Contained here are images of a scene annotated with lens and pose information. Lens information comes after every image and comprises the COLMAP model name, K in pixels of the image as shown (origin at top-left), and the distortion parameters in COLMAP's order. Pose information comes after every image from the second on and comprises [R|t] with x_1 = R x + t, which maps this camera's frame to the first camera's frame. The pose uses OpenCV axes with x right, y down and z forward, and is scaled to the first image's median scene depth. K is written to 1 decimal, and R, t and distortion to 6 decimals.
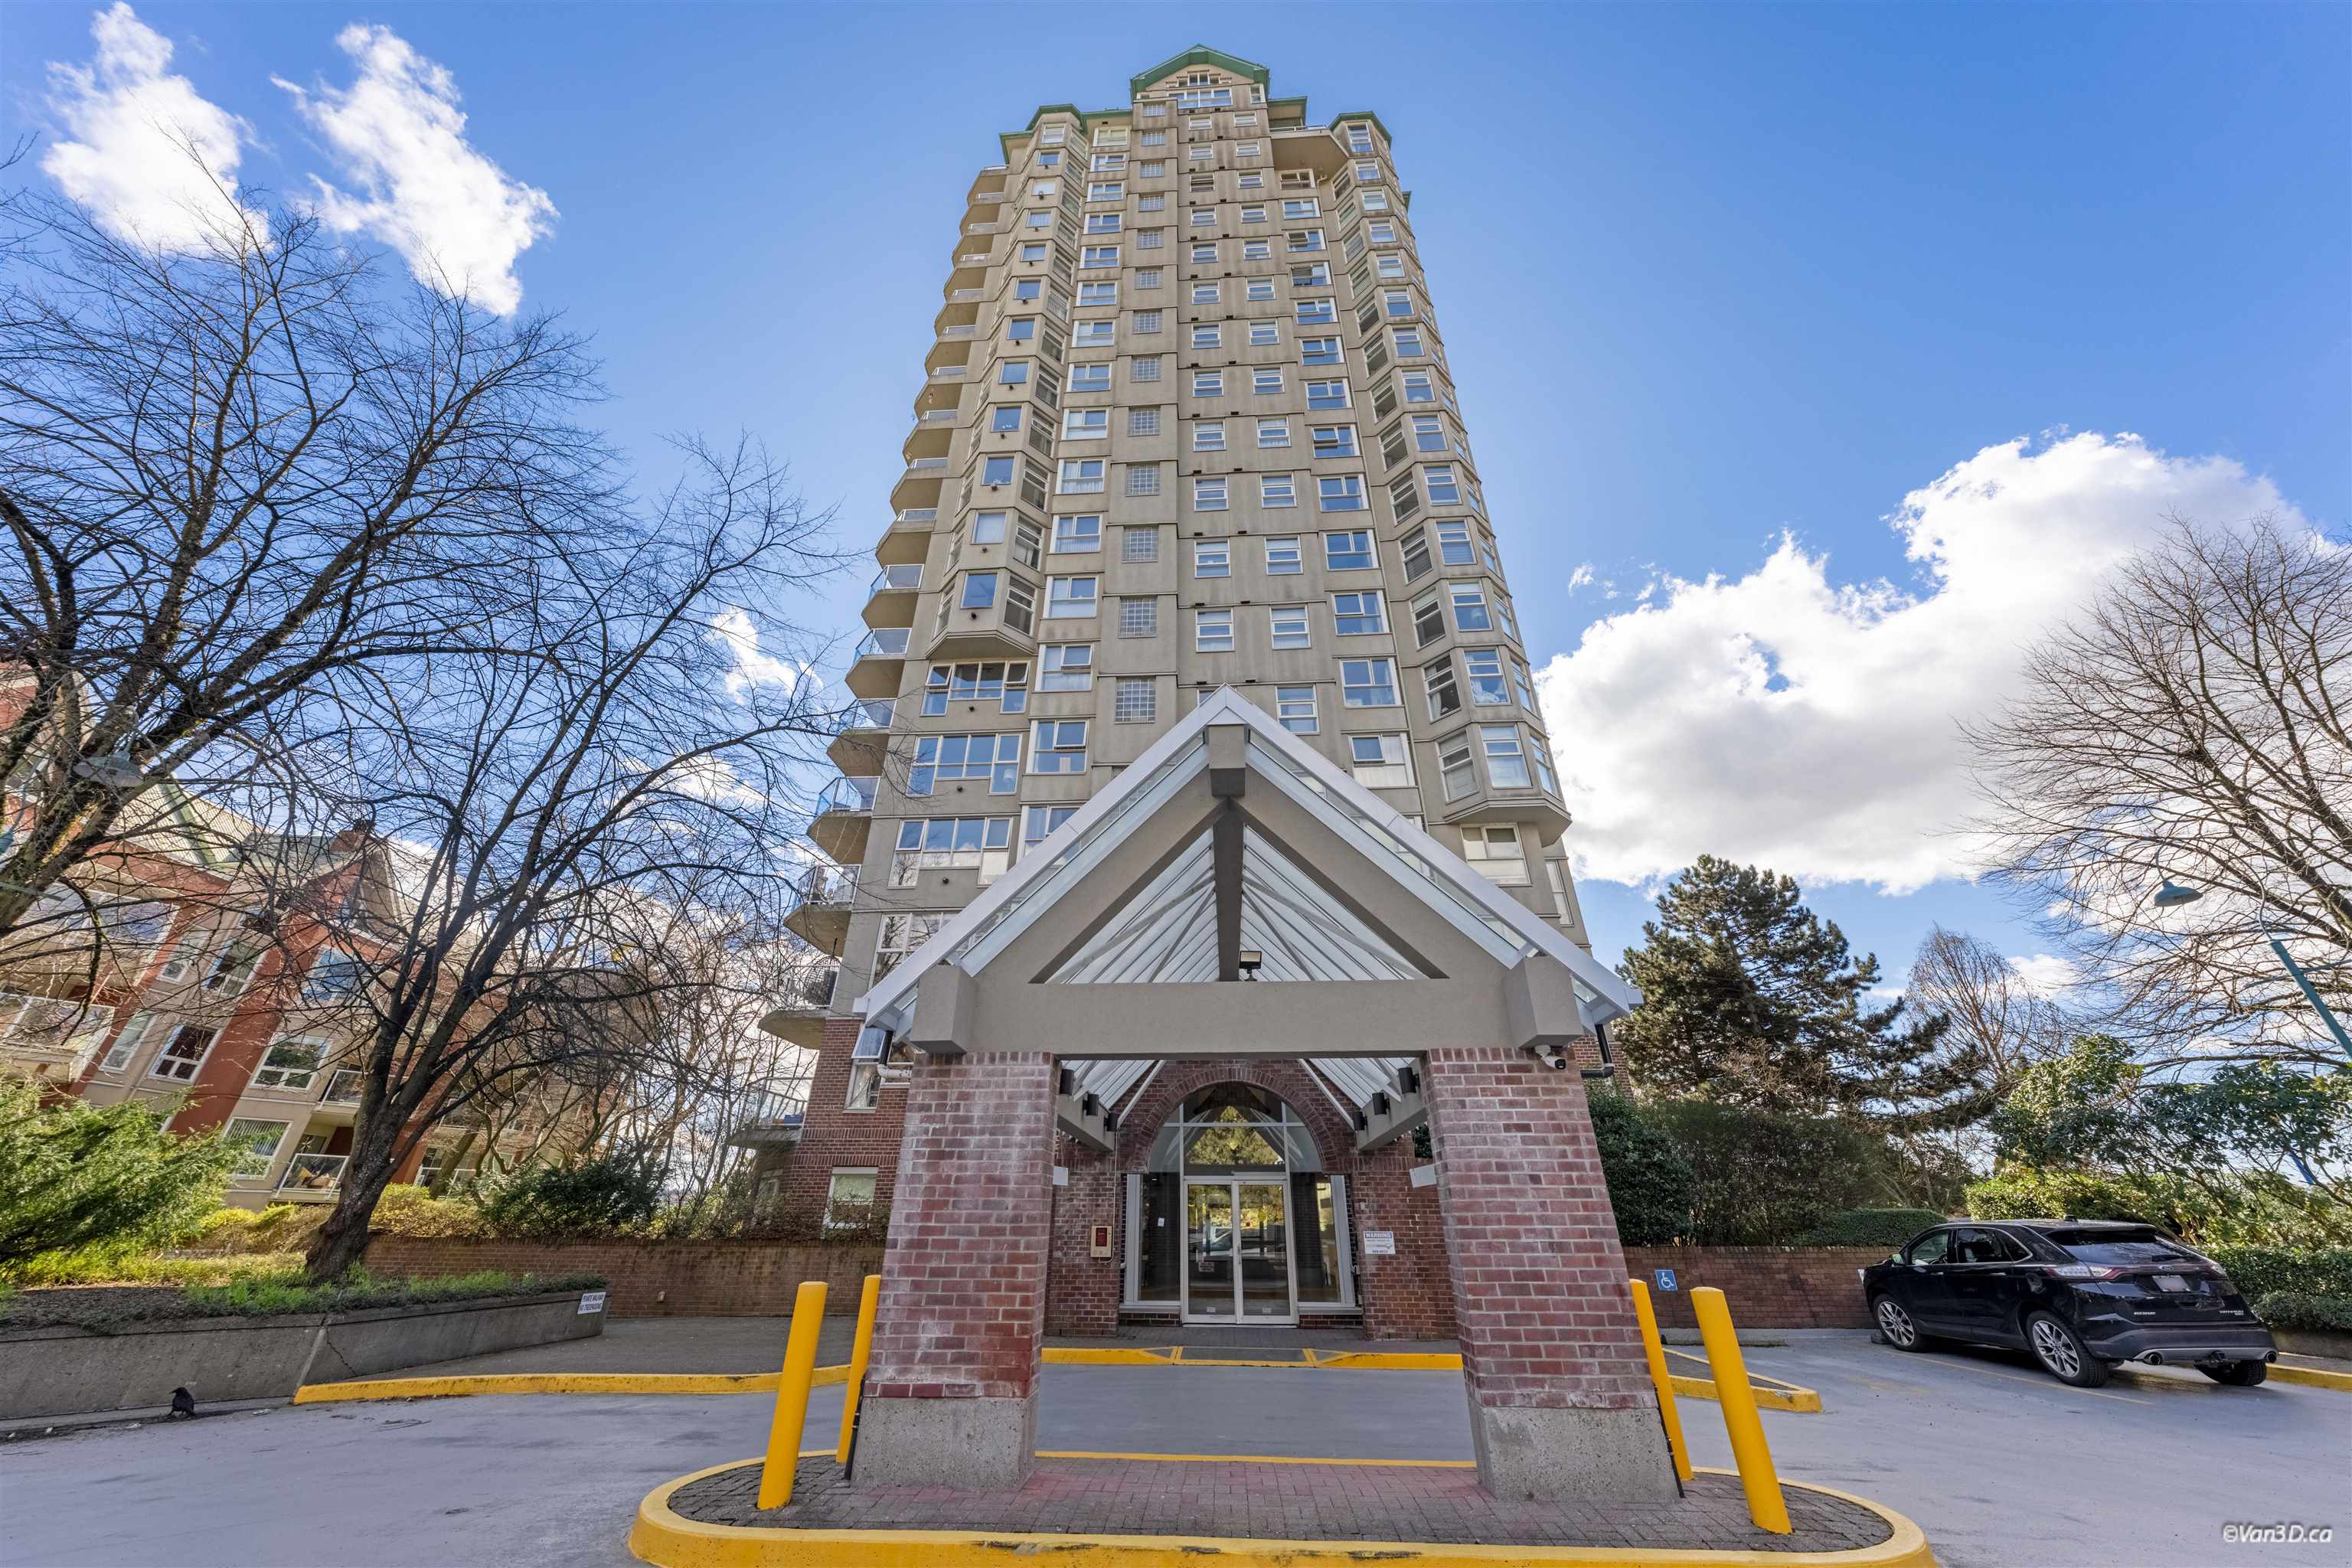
lens RADIAL K [[799.9, 0, 1186.6], [0, 799.9, 769.4], [0, 0, 1]] dist [0.000152, 0.000232]
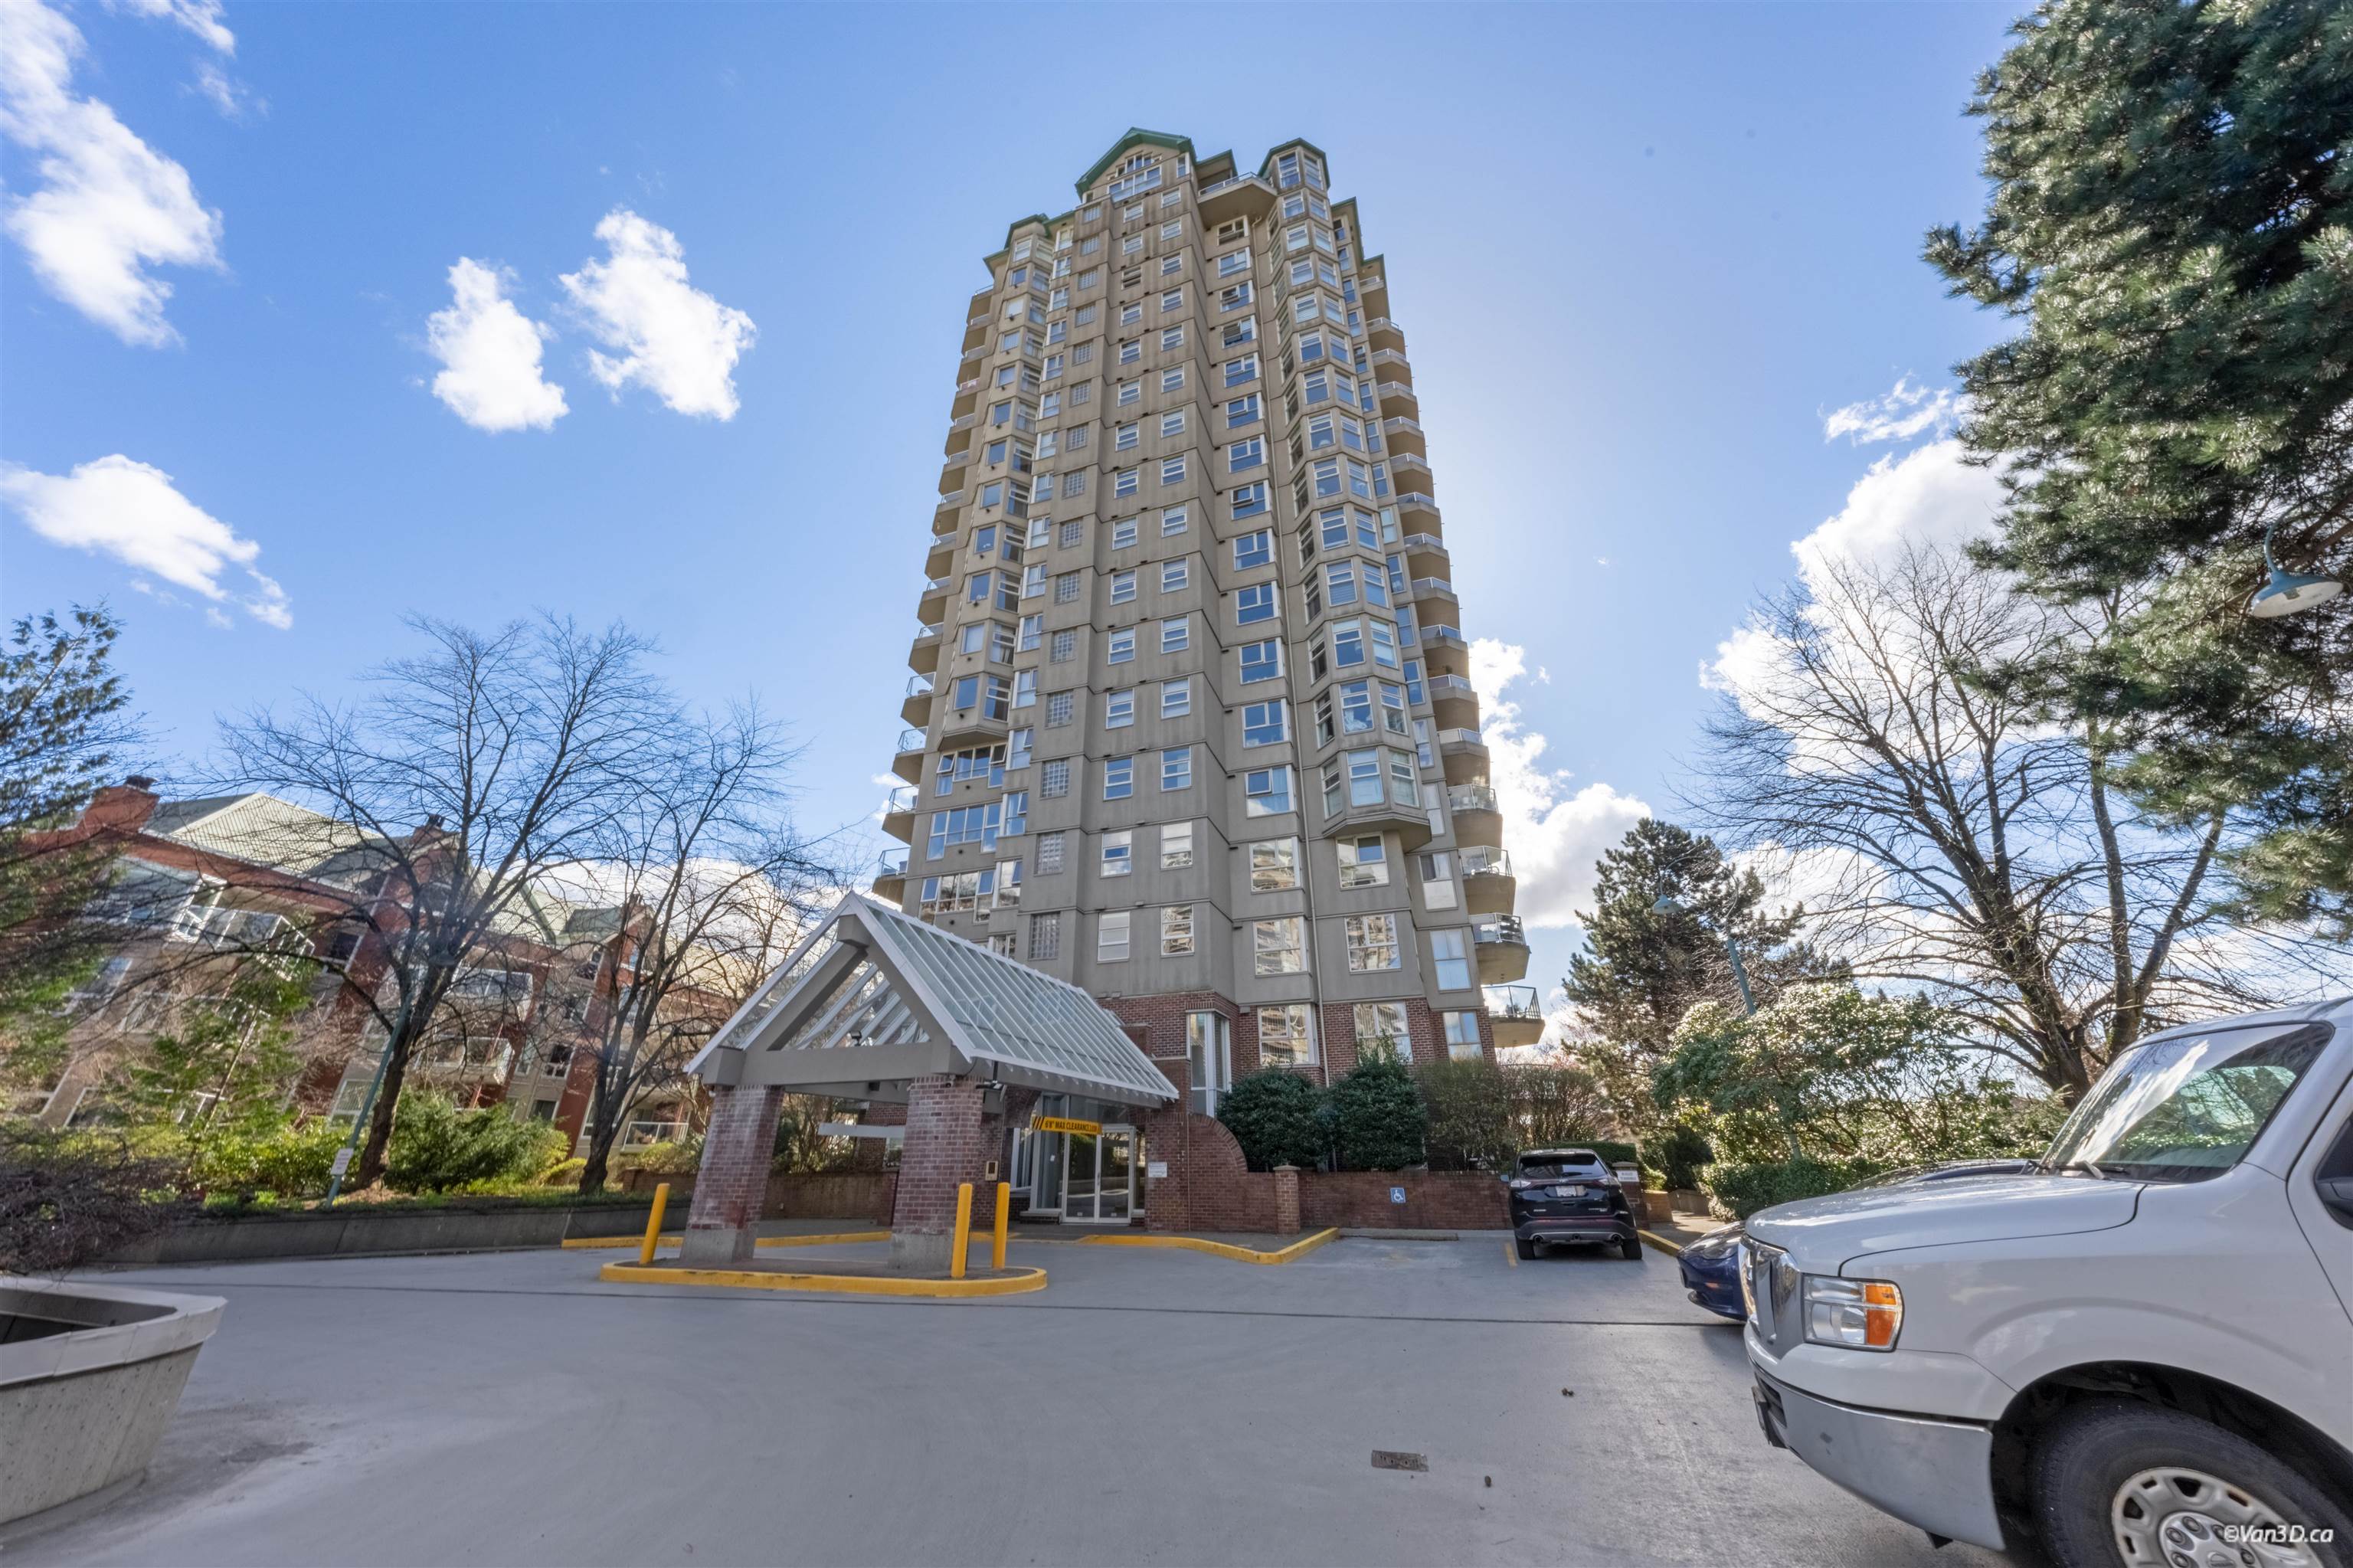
lens RADIAL K [[787.1, 0, 1177.1], [0, 787.1, 773.2], [0, 0, 1]] dist [0.002276, 0.000013]
pose [[0.964059, -0.127102, -0.233315, 0.352561], [0.140659, 0.989152, 0.042346, -0.098395], [0.225401, -0.073642, 0.971479, -0.181681]]
